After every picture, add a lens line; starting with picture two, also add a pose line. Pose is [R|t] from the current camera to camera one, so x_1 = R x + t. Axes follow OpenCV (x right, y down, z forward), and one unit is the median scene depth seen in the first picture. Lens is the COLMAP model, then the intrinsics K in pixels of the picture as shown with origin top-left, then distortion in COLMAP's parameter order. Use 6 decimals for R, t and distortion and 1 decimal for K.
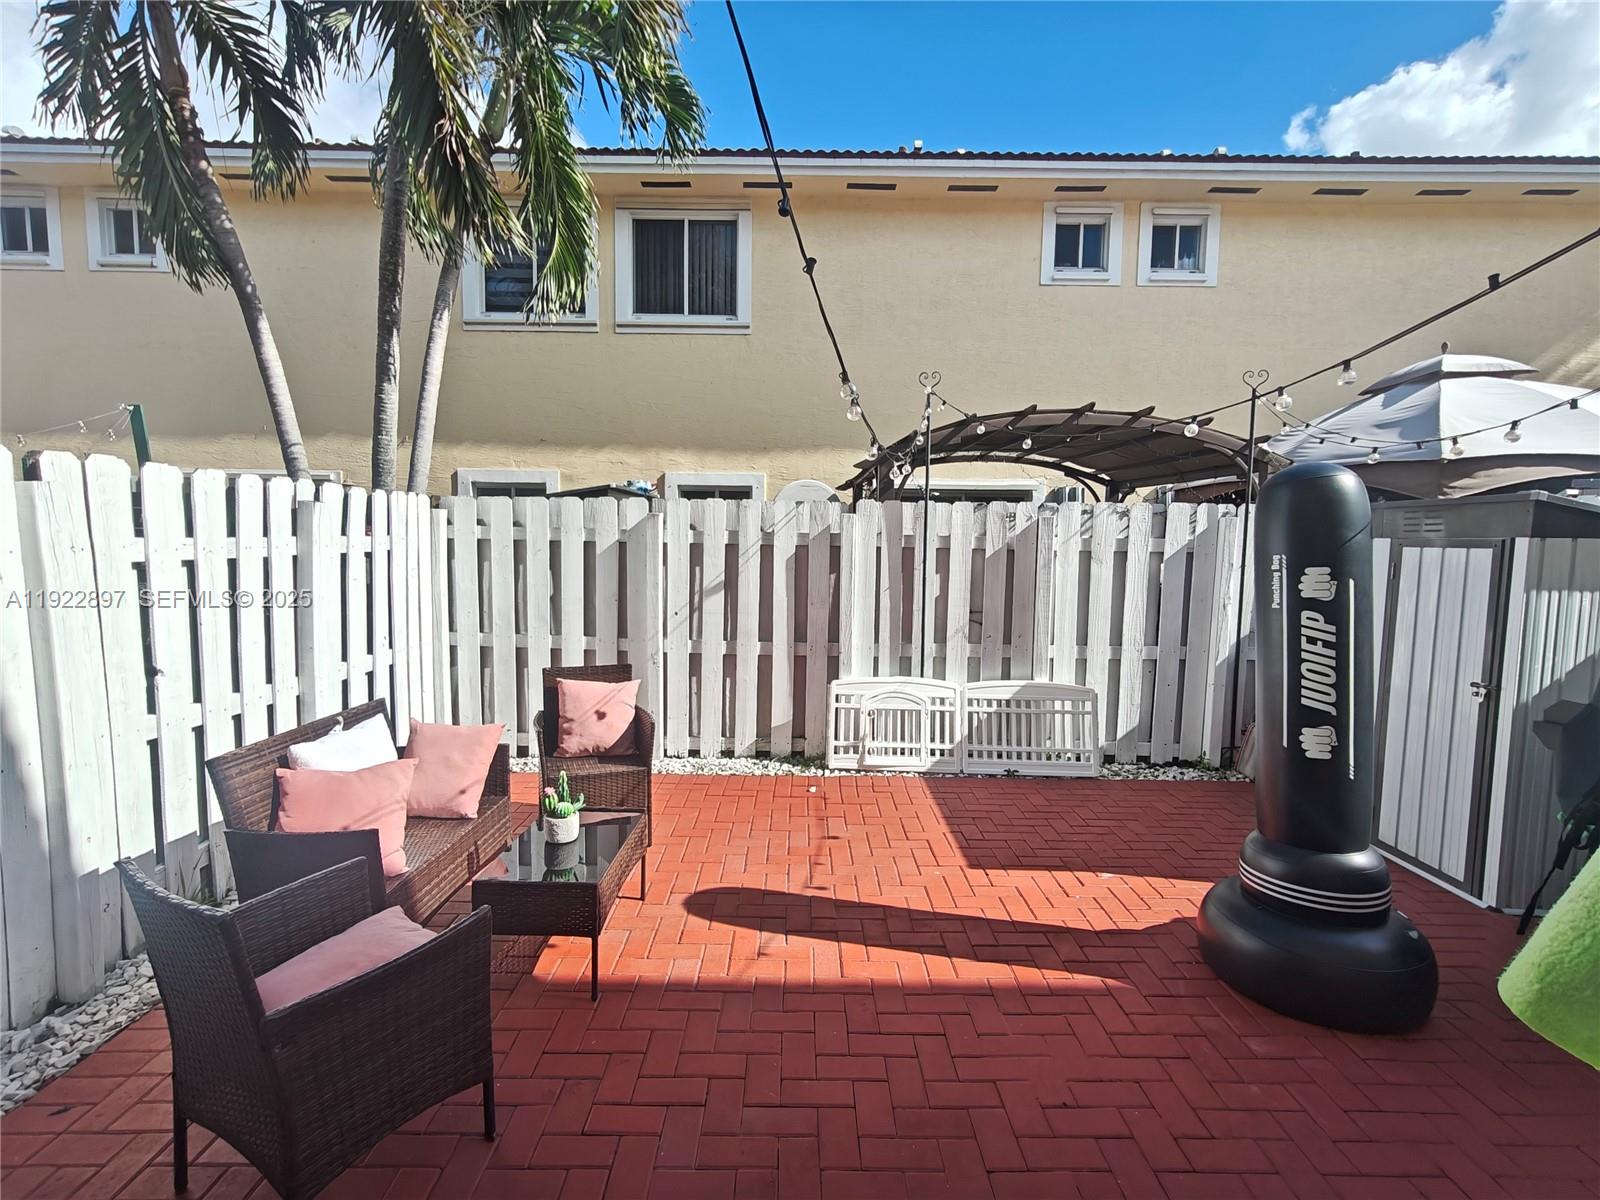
lens RADIAL K [[753.6, 0, 798.8], [0, 753.6, 599.3], [0, 0, 1]] dist [0.008059, -0.000601]
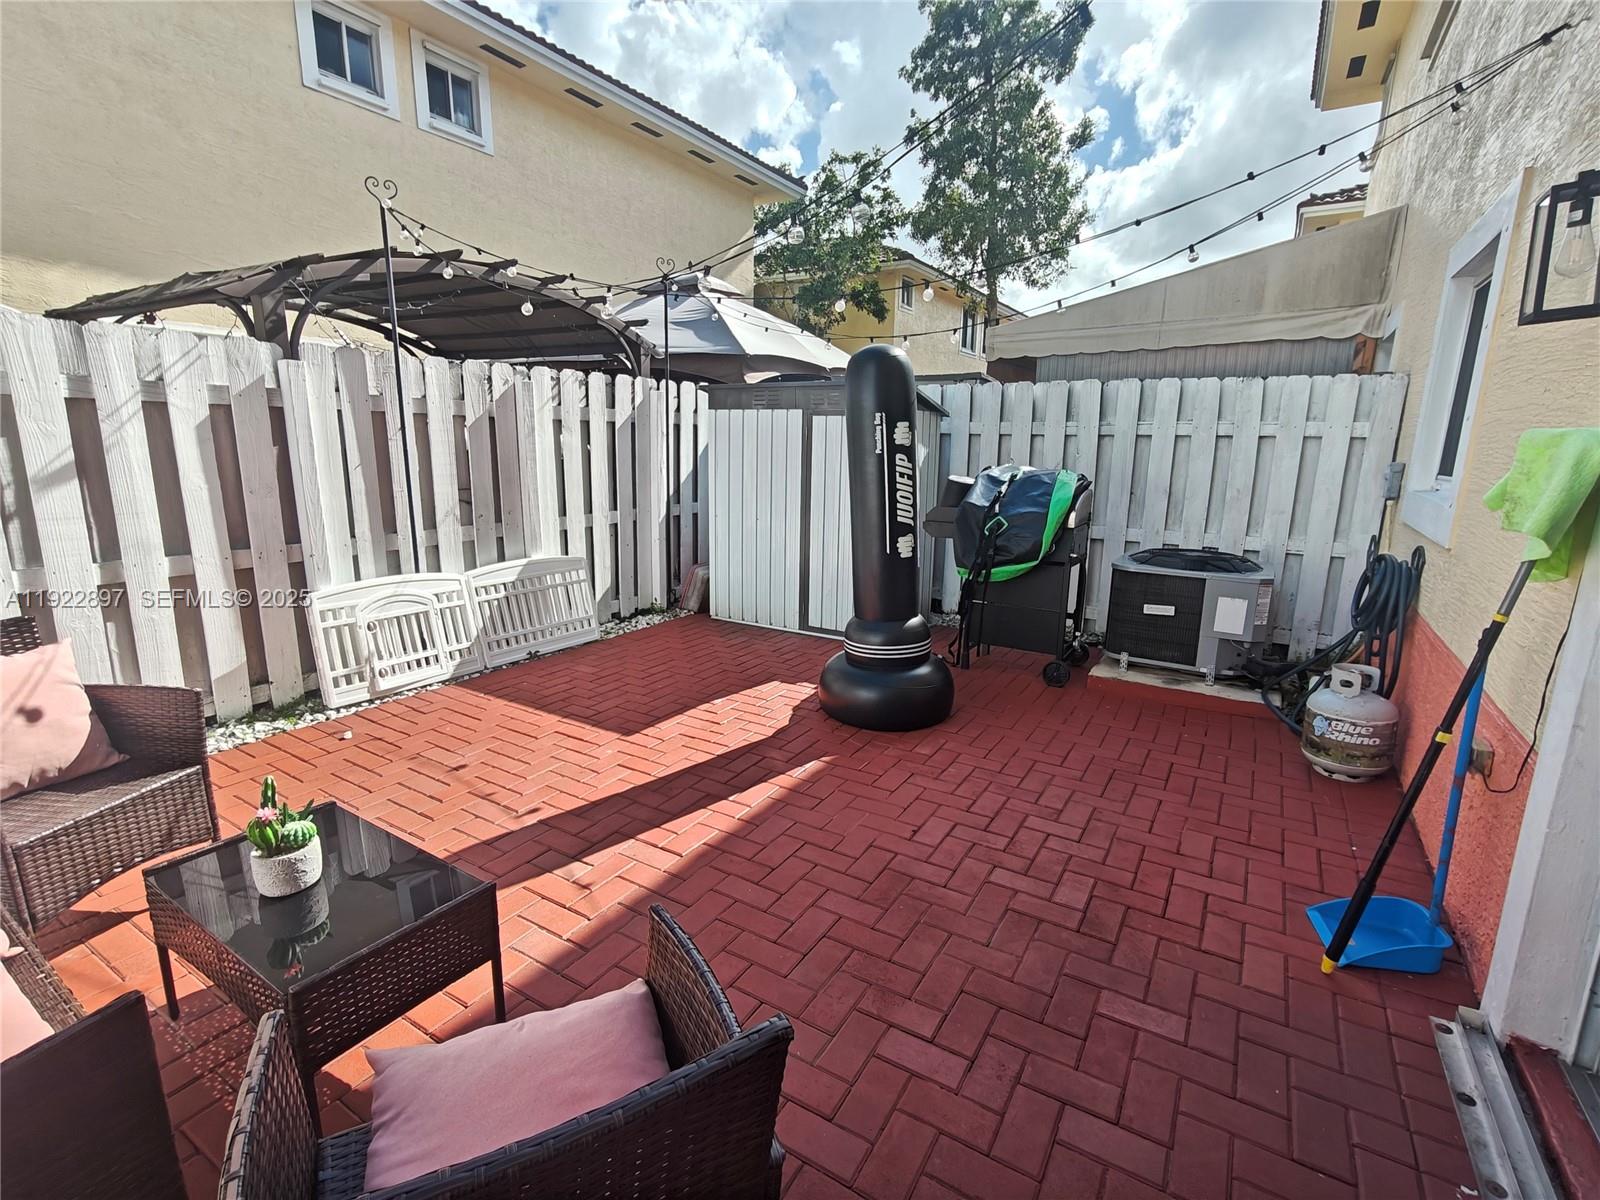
lens RADIAL K [[753.6, 0, 799.2], [0, 753.6, 601.2], [0, 0, 1]] dist [0.008059, -0.000601]
pose [[0.525233, -0.186053, 0.830370, -0.319289], [0.061315, 0.981544, 0.181142, 0.009484], [-0.848747, -0.044228, 0.526947, 0.204503]]
